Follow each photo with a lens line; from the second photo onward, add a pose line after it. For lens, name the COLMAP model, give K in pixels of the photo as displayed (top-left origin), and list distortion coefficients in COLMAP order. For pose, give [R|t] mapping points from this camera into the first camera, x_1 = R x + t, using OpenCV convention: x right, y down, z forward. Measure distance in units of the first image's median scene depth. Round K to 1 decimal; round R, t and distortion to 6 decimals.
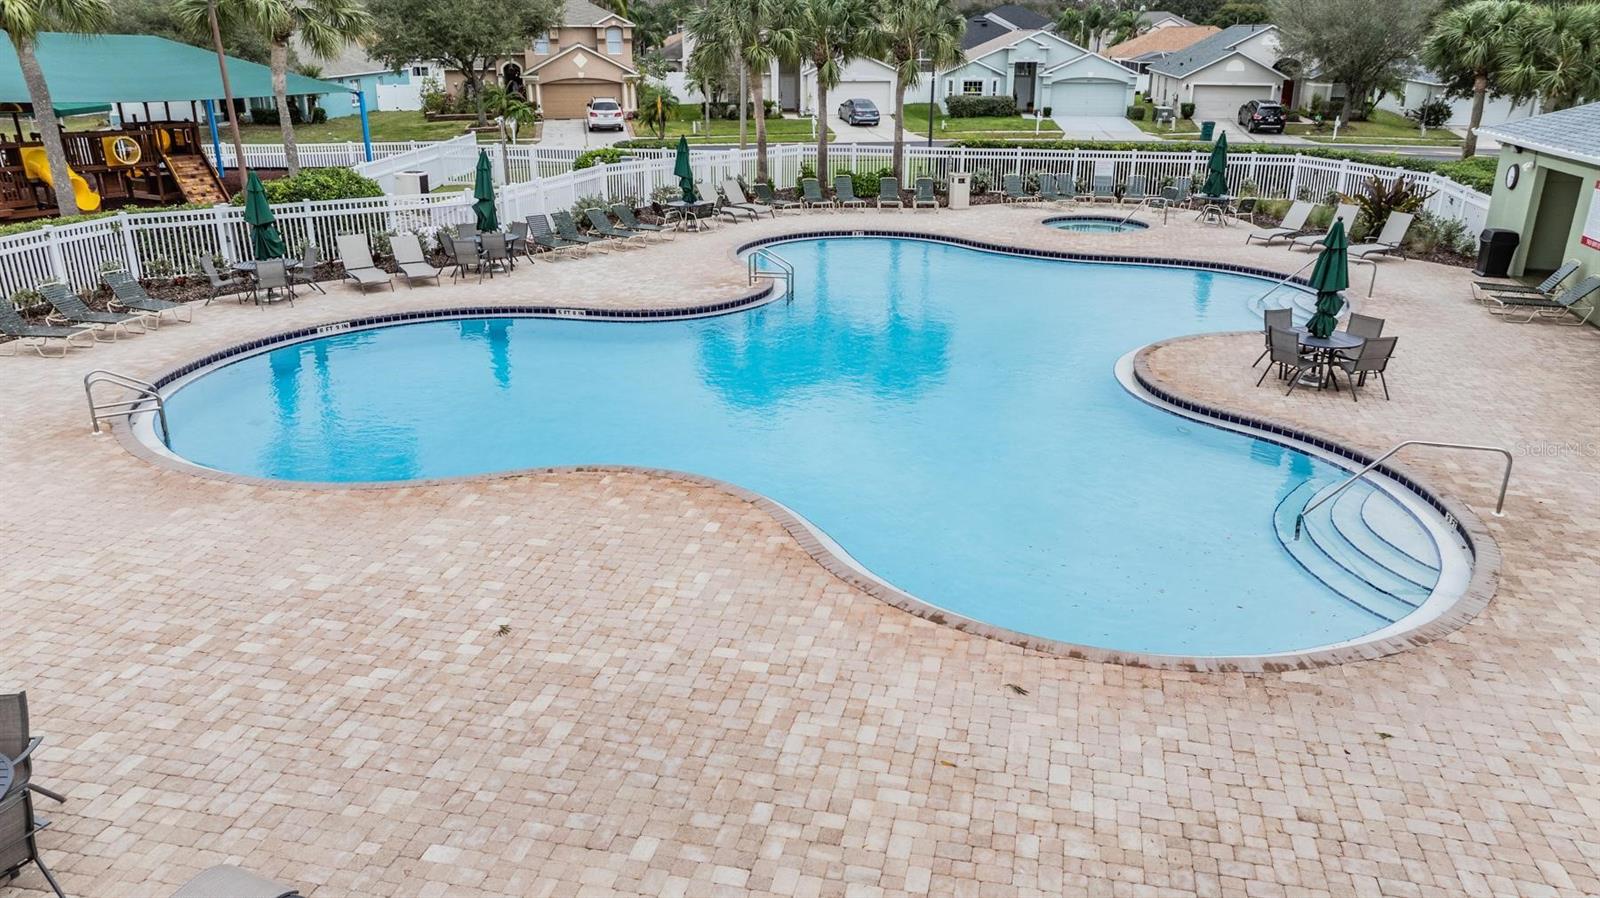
lens RADIAL K [[1088.6, 0, 800.0], [0, 1088.6, 449.0], [0, 0, 1]] dist [-0.004158, -0.001566]
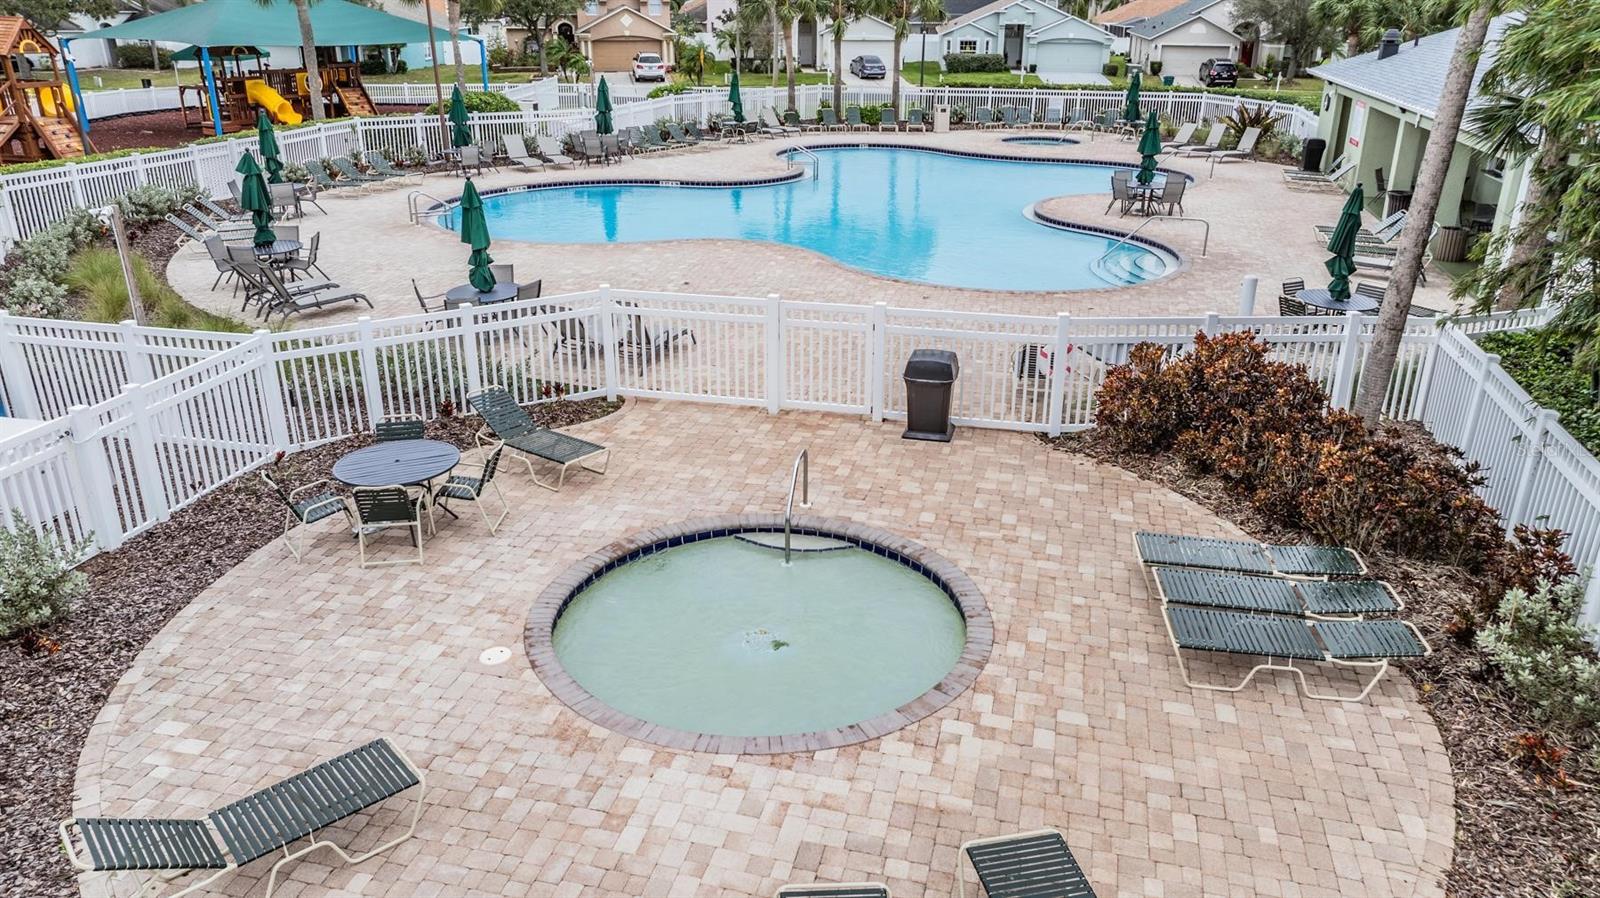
lens RADIAL K [[1088.6, 0, 800.0], [0, 1088.6, 449.0], [0, 0, 1]] dist [-0.004158, -0.001566]
pose [[0.999935, 0.008676, -0.007420, -0.009934], [-0.008472, 0.999595, 0.027172, 0.112757], [0.007653, -0.027107, 0.999603, -0.286972]]
